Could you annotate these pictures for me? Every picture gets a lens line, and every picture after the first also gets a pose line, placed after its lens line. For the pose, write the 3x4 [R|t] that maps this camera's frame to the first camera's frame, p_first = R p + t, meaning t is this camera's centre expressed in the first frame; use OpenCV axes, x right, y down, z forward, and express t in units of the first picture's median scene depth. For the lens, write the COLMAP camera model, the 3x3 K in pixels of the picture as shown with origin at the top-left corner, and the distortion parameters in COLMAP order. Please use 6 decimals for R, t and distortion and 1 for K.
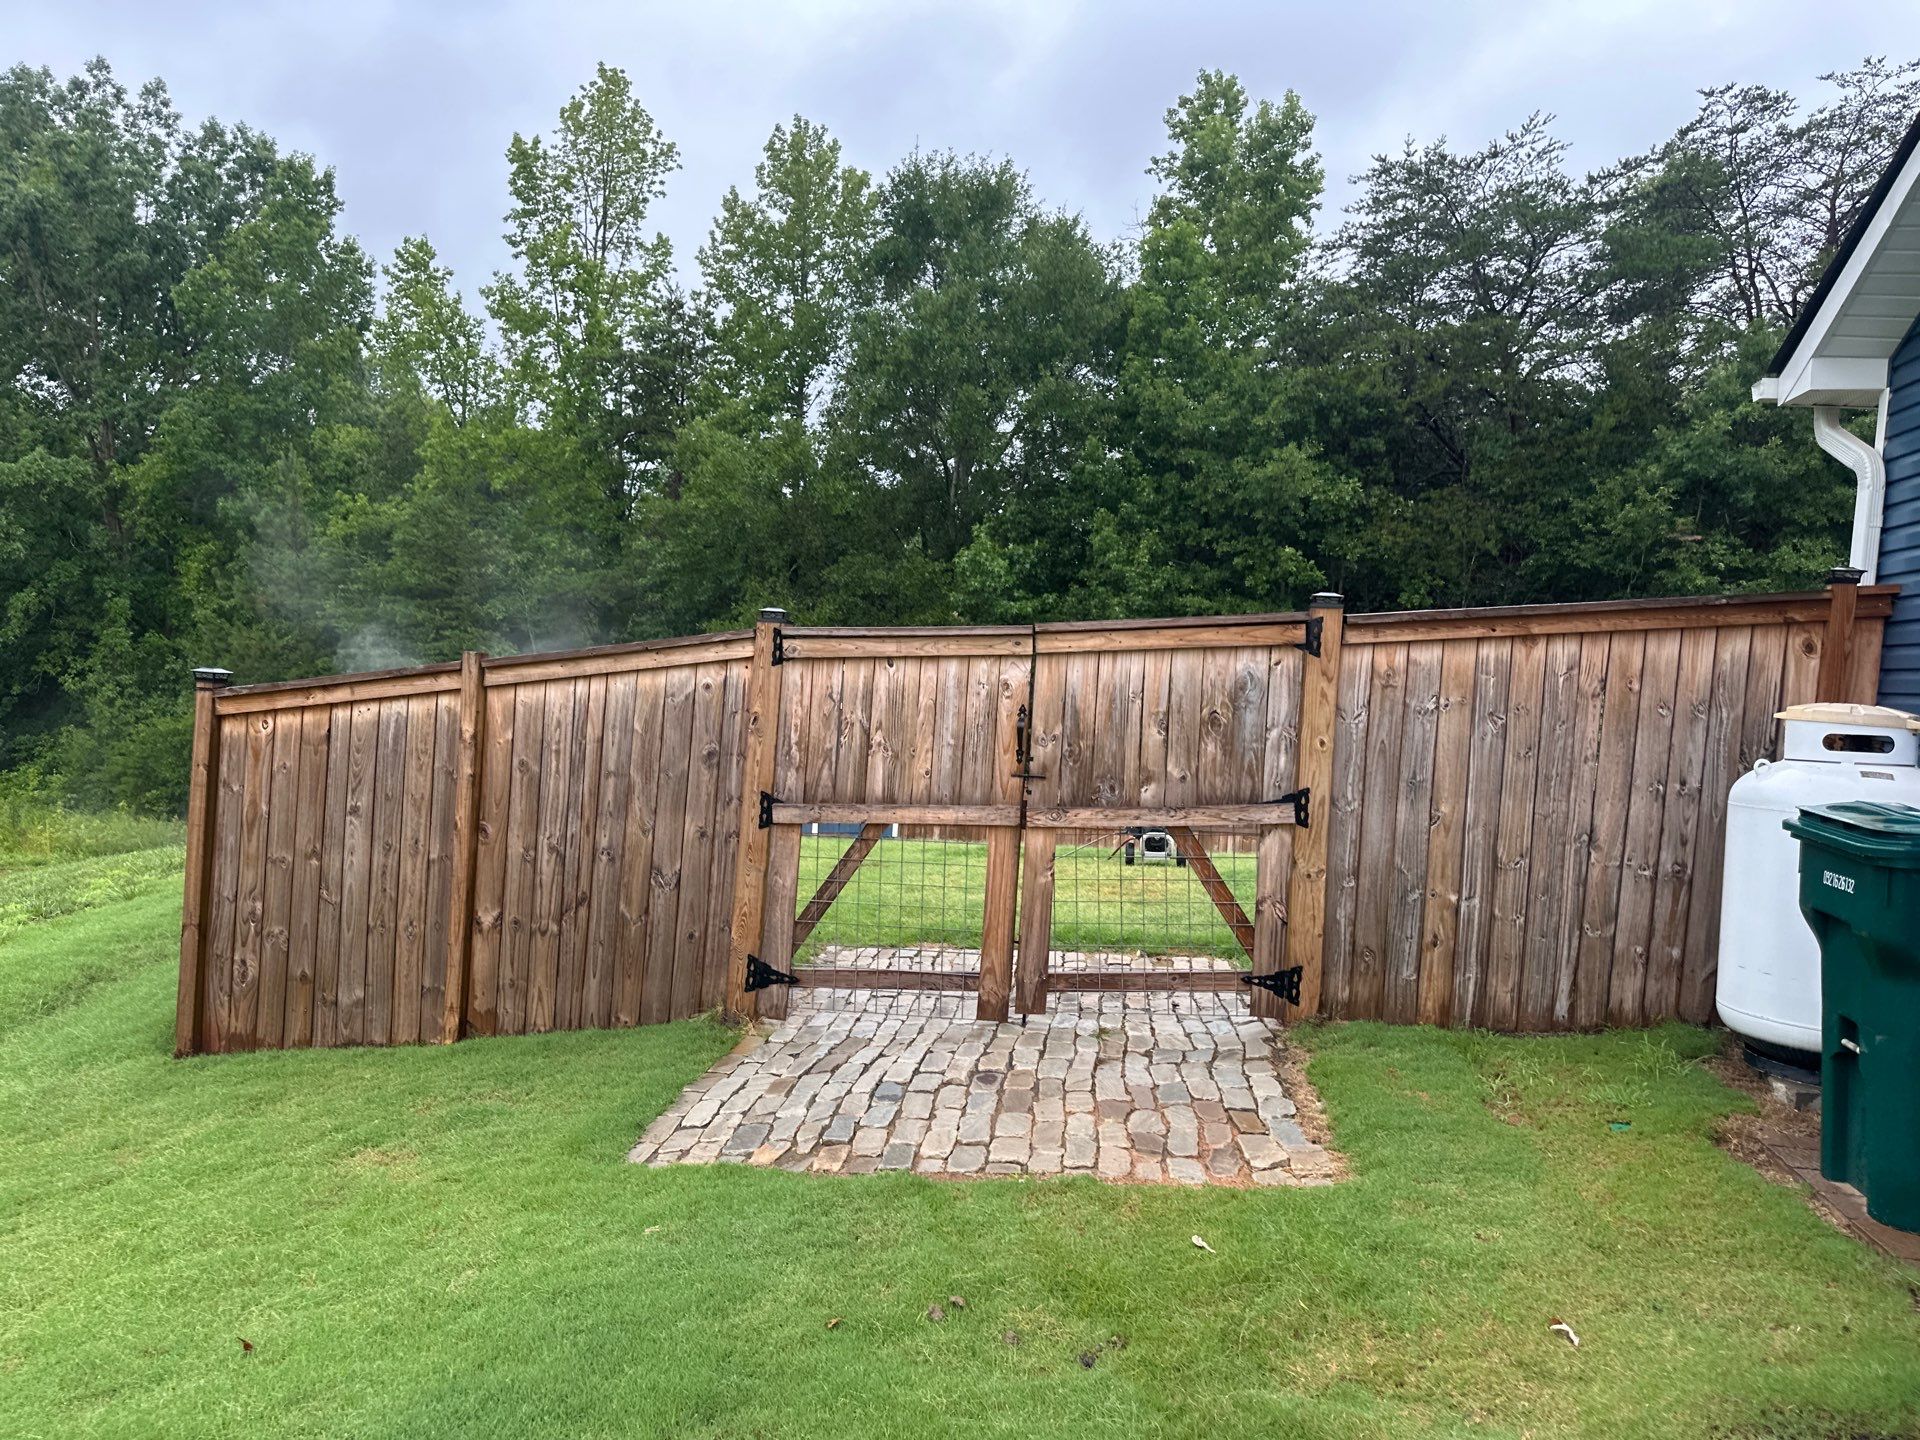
lens RADIAL K [[1339.4, 0, 959.6], [0, 1339.4, 712.7], [0, 0, 1]] dist [0.007947, 0.000524]
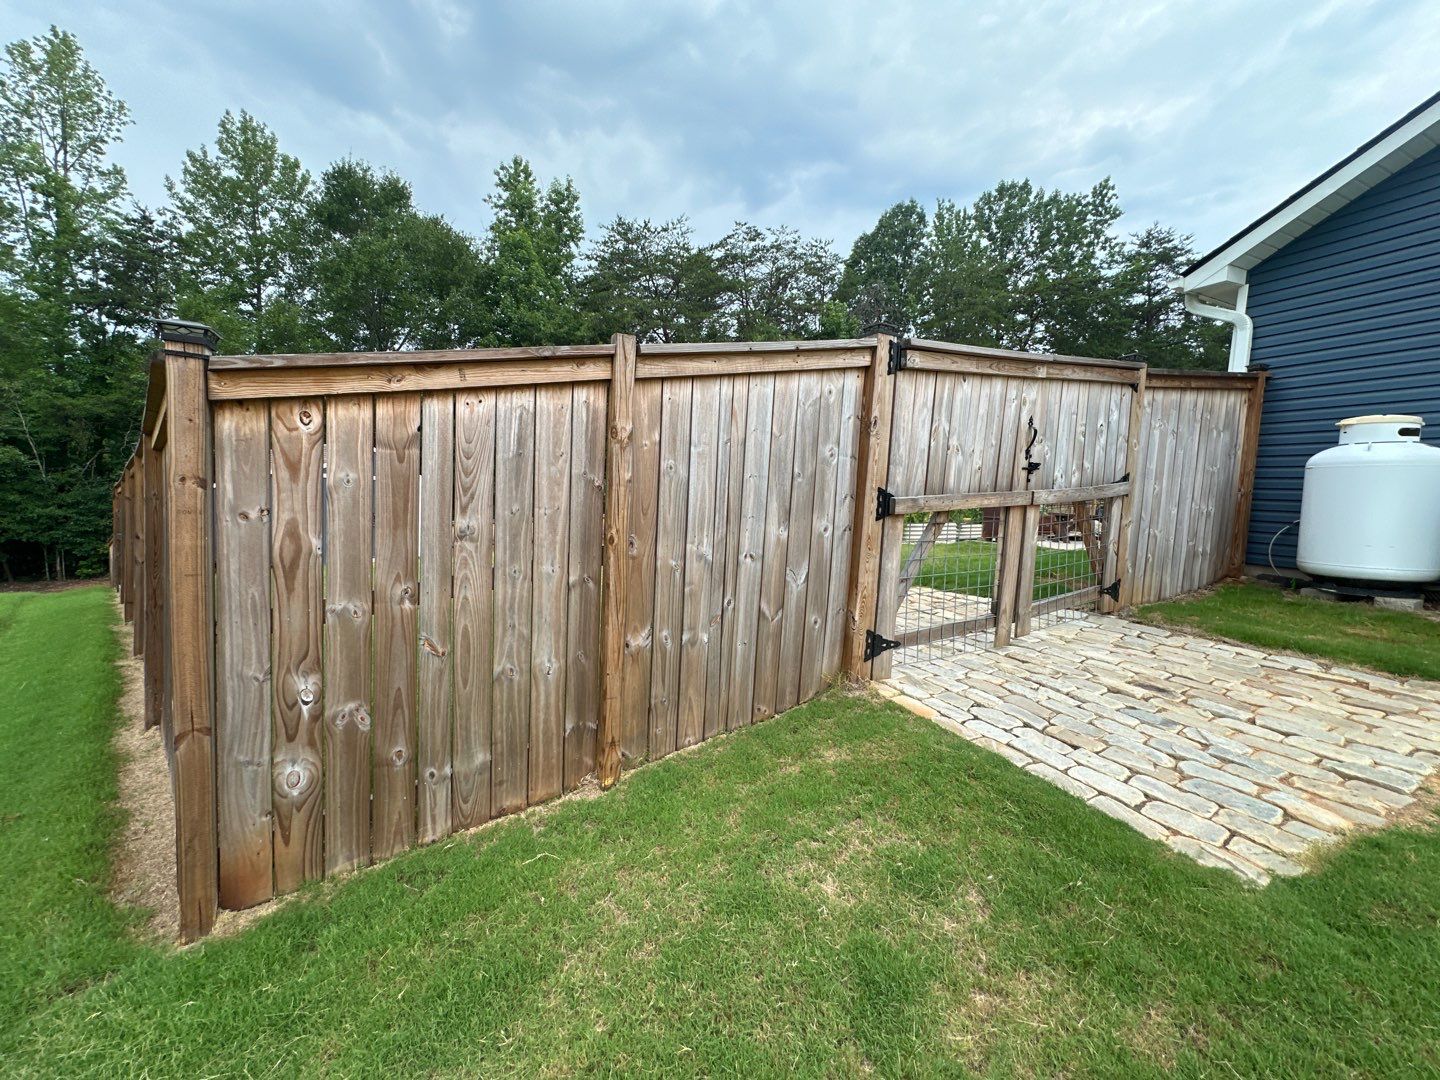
lens RADIAL K [[580.3, 0, 720.0], [0, 580.3, 540.0], [0, 0, 1]] dist [-0.000454, -0.000058]
pose [[0.825504, -0.079944, 0.558706, -0.516038], [0.031802, 0.994933, 0.095375, 0.049286], [-0.563500, -0.060964, 0.823863, 0.637258]]
